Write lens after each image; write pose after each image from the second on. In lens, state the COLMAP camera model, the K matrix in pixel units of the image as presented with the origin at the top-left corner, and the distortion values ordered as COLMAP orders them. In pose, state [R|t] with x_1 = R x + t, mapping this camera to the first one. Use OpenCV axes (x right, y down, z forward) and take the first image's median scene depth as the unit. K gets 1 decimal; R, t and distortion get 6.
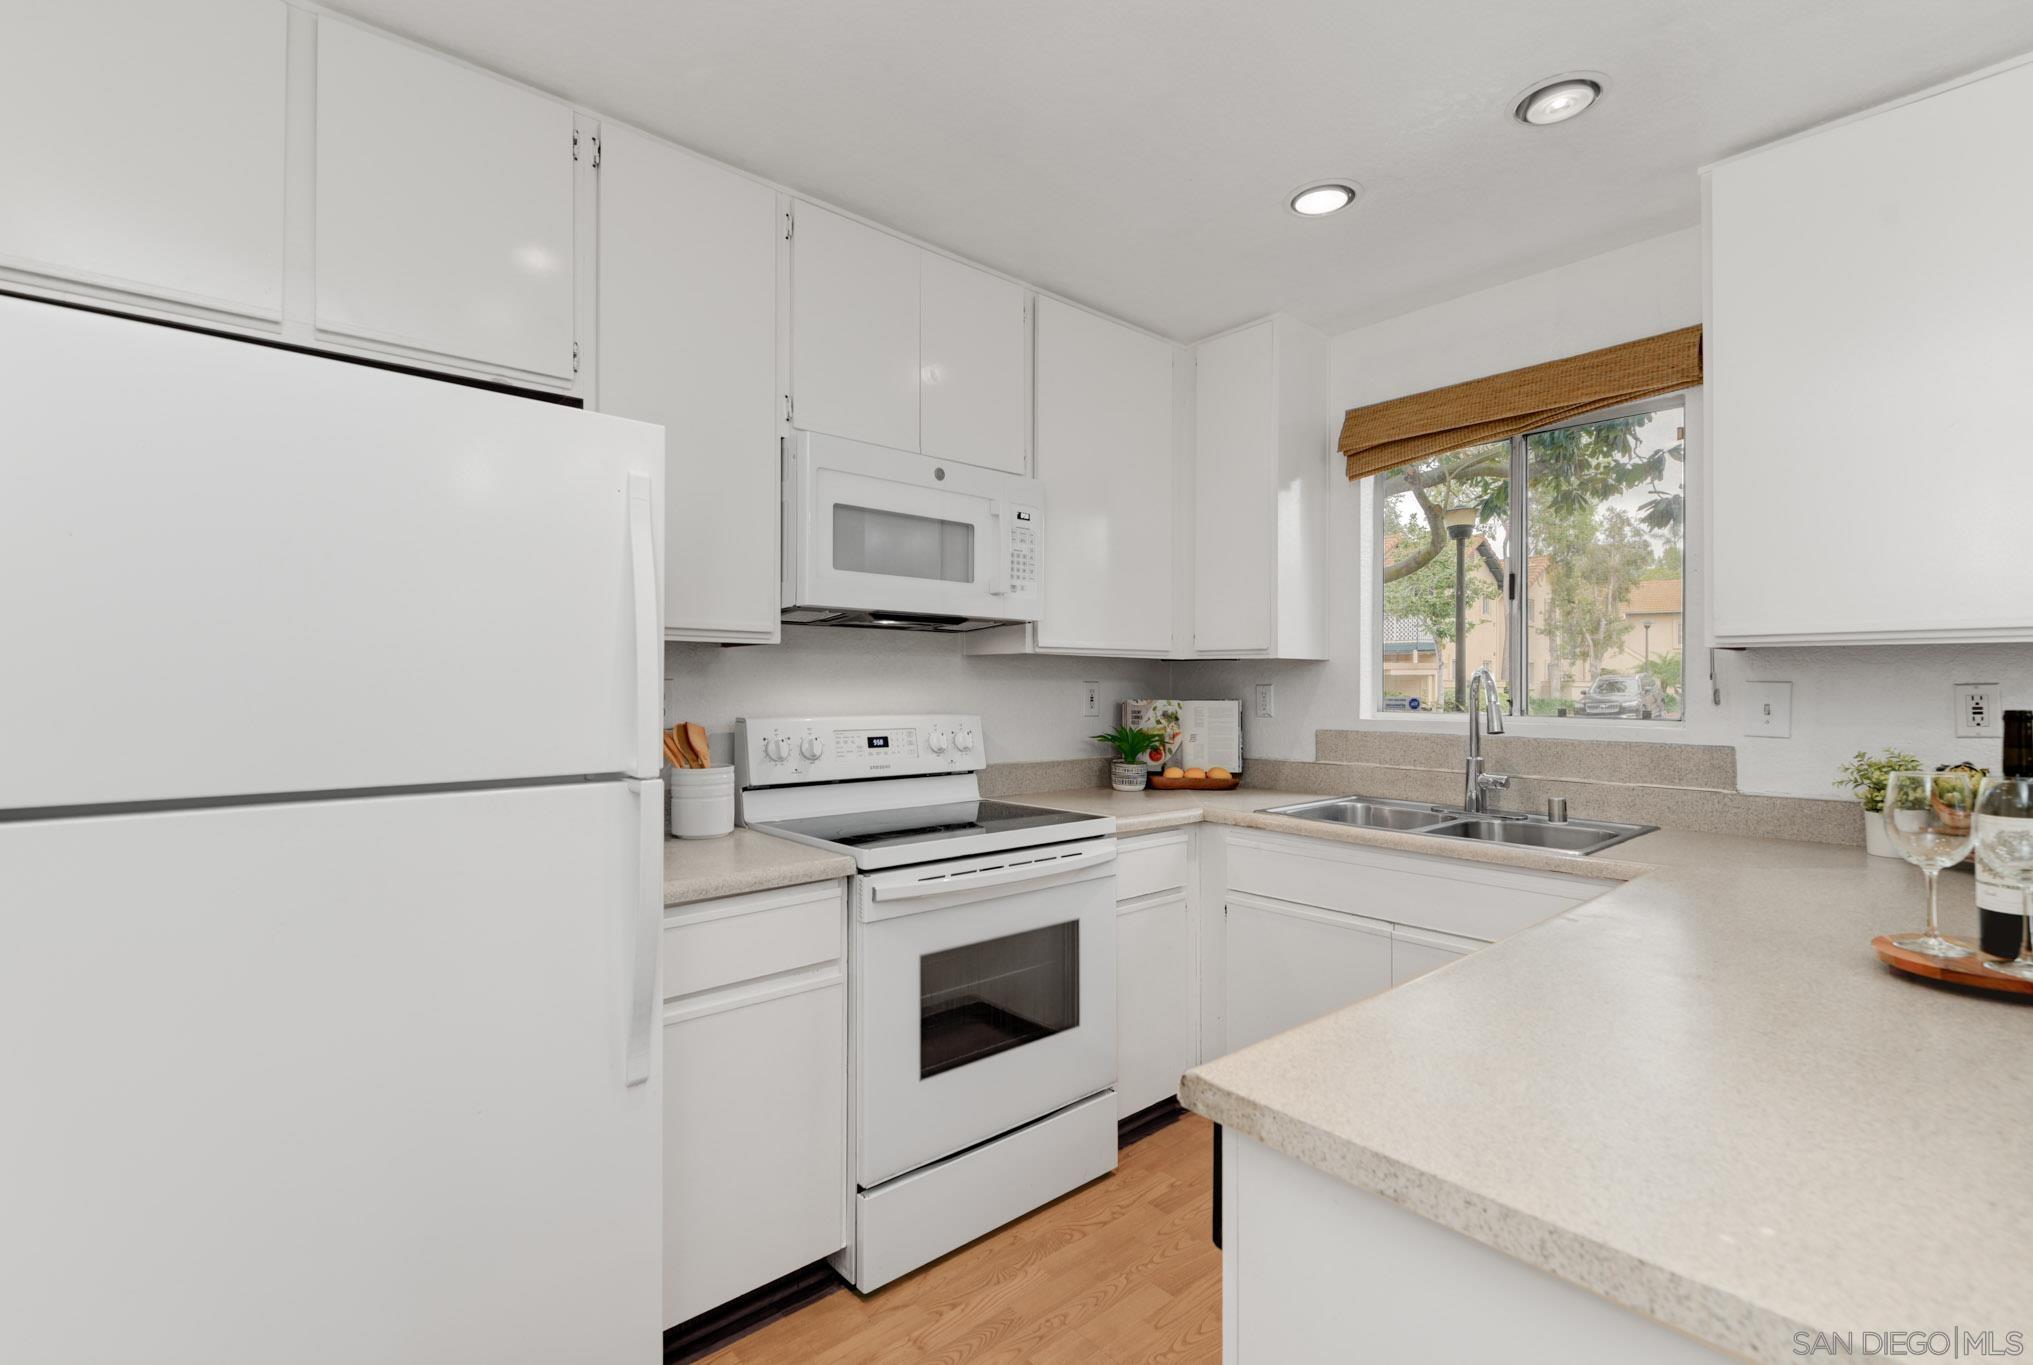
lens RADIAL K [[883.1, 0, 1016.5], [0, 883.1, 682.5], [0, 0, 1]] dist [0.000766, -0.000042]
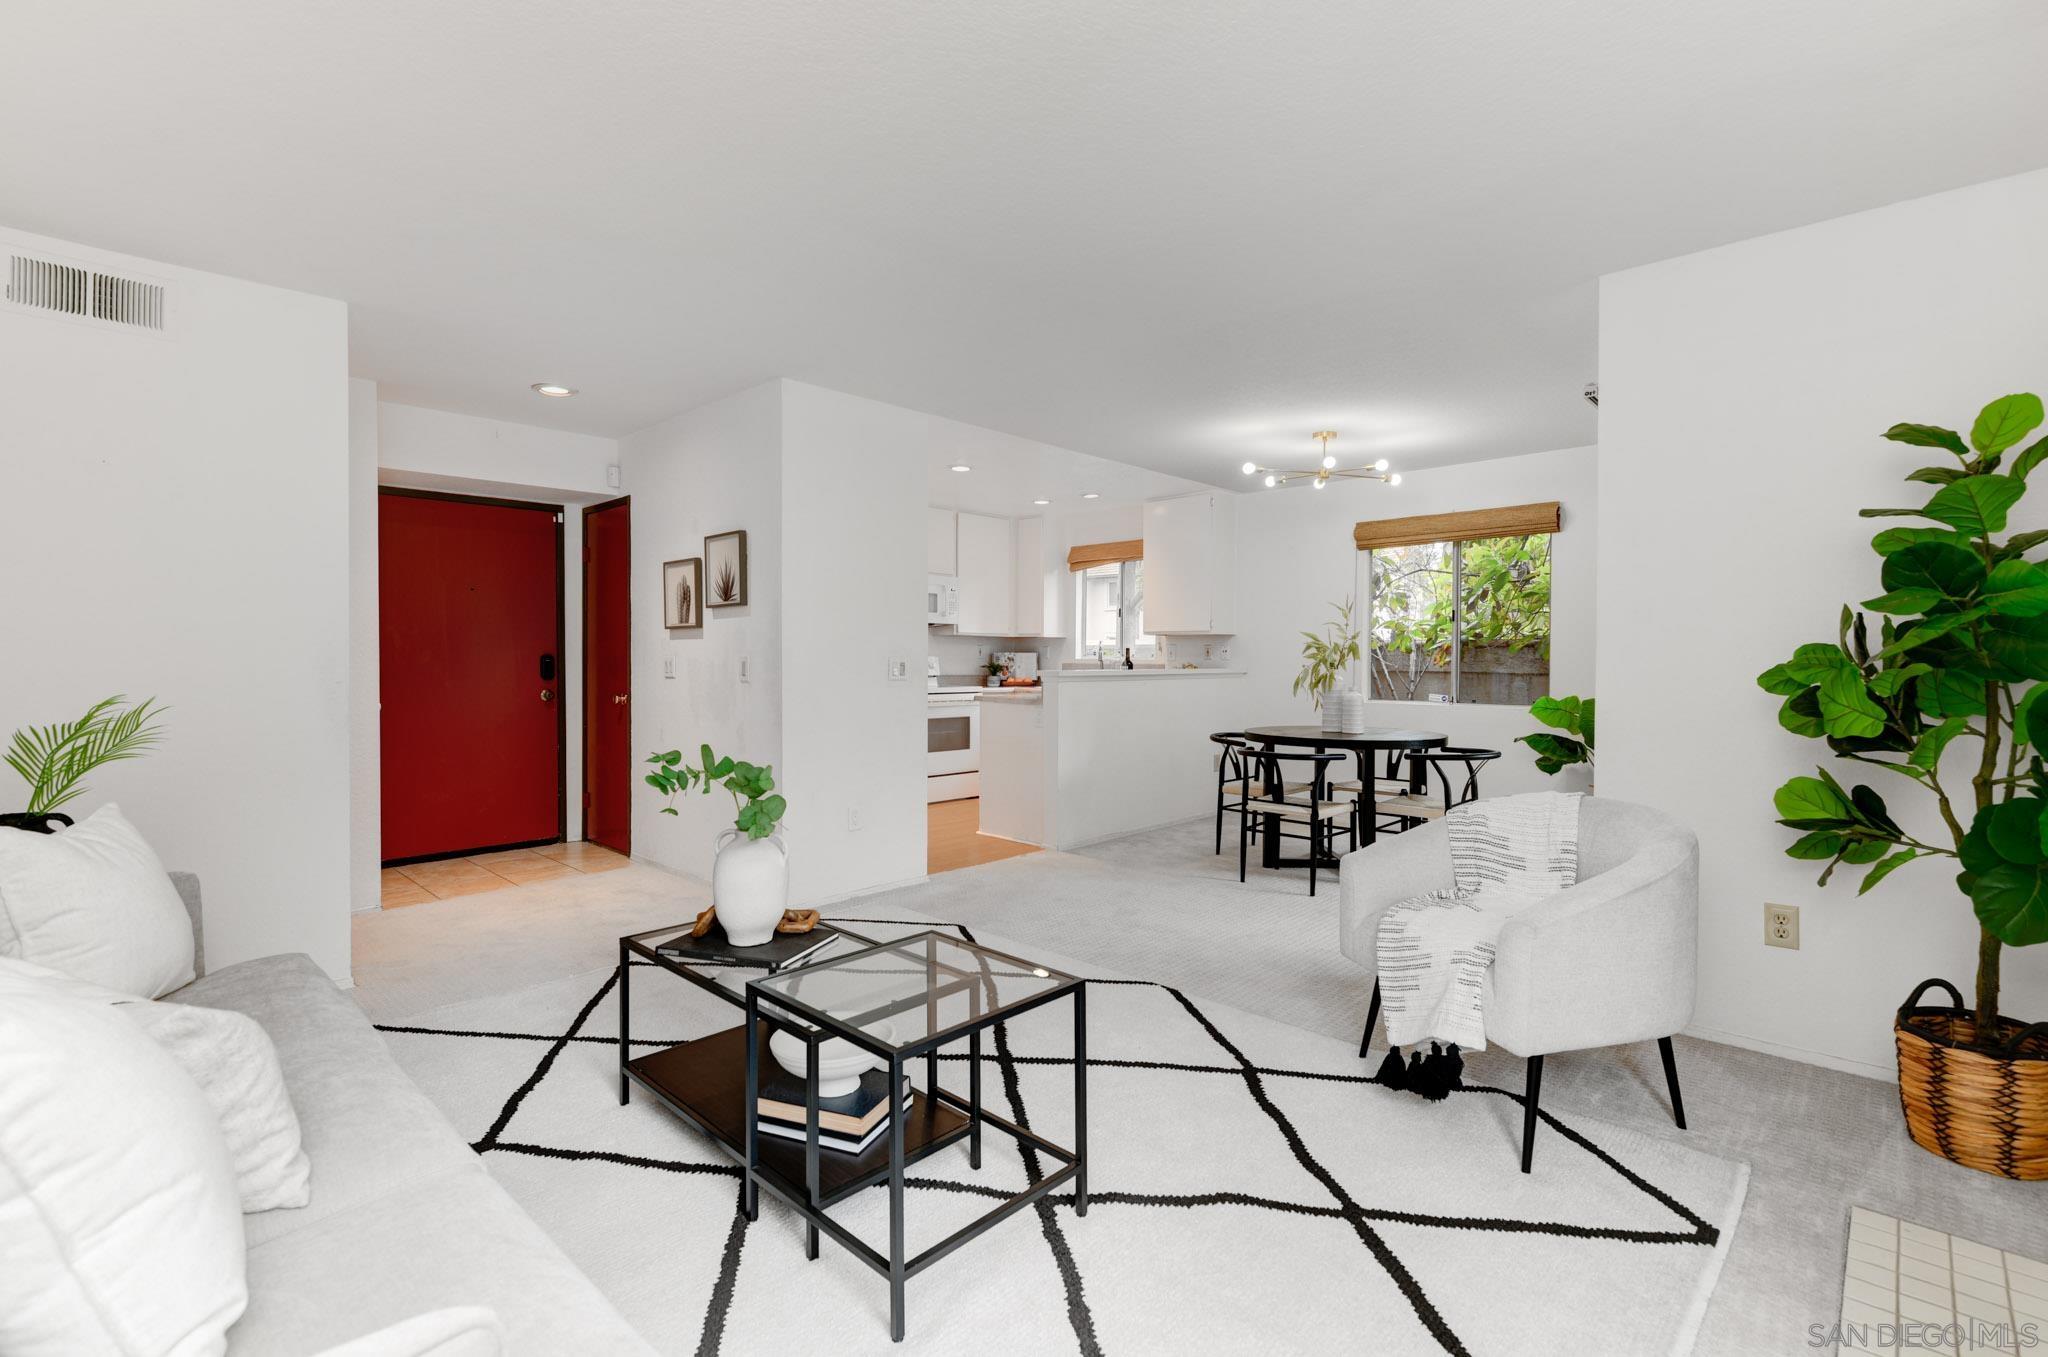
lens RADIAL K [[929.4, 0, 1024.0], [0, 929.4, 678.5], [0, 0, 1]] dist [-0.001100, -0.019008]
pose [[0.996712, 0.001713, 0.081013, -0.007825], [-0.003783, 0.999670, 0.025412, 0.032593], [-0.080943, -0.025635, 0.996389, -2.073944]]
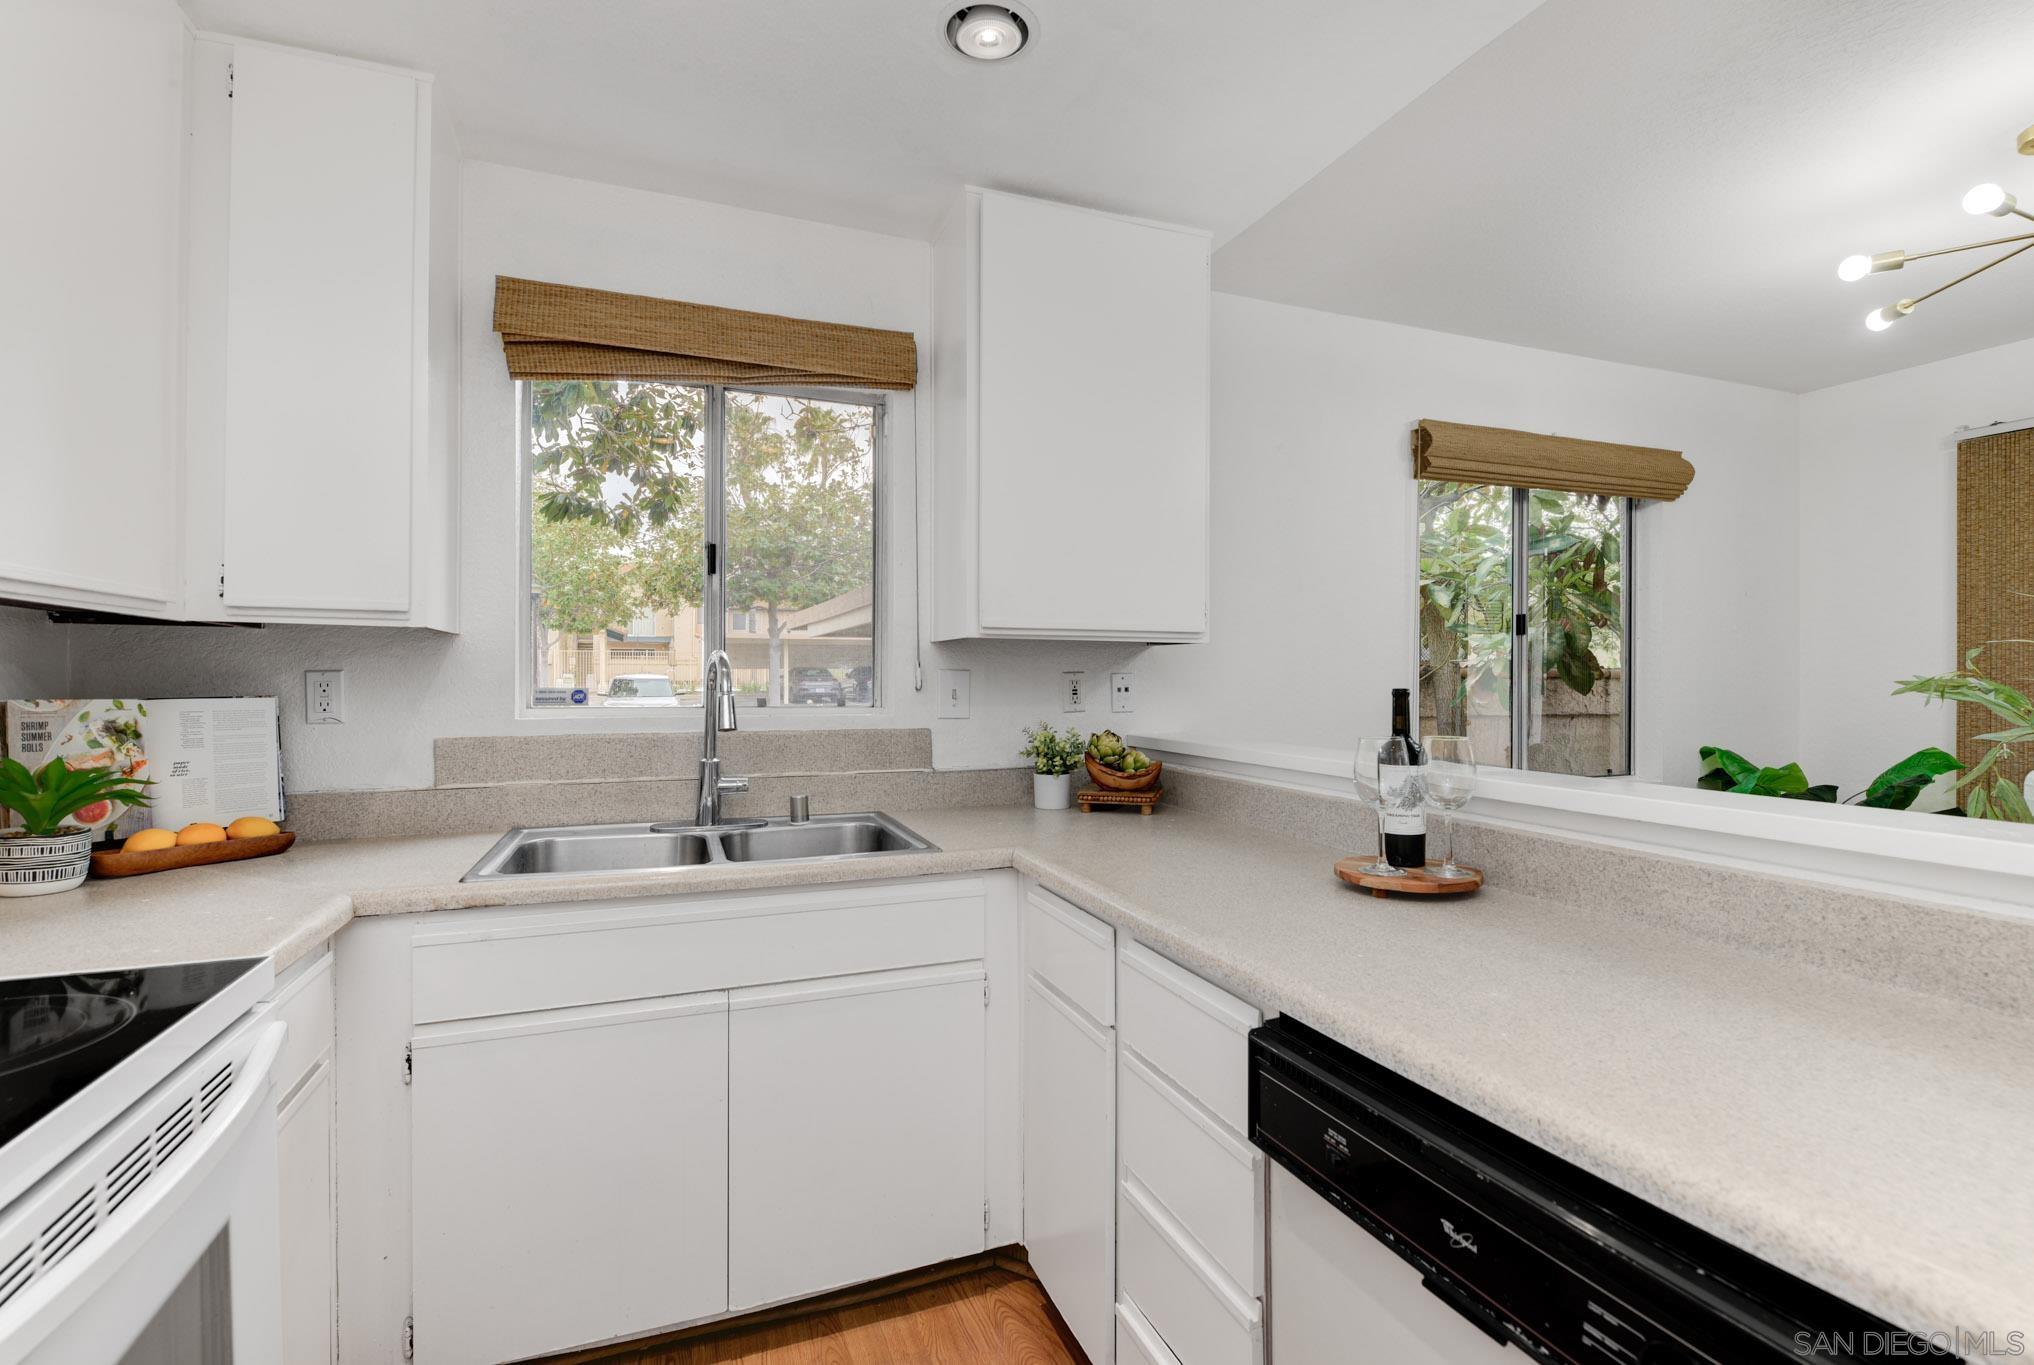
lens RADIAL K [[891.9, 0, 955.7], [0, 891.9, 681.5], [0, 0, 1]] dist [0.002941, -0.007585]
pose [[0.357744, -0.003832, 0.933812, -0.163949], [-0.004511, 0.999973, 0.005831, 0.005277], [-0.933809, -0.006299, 0.357717, 0.442115]]
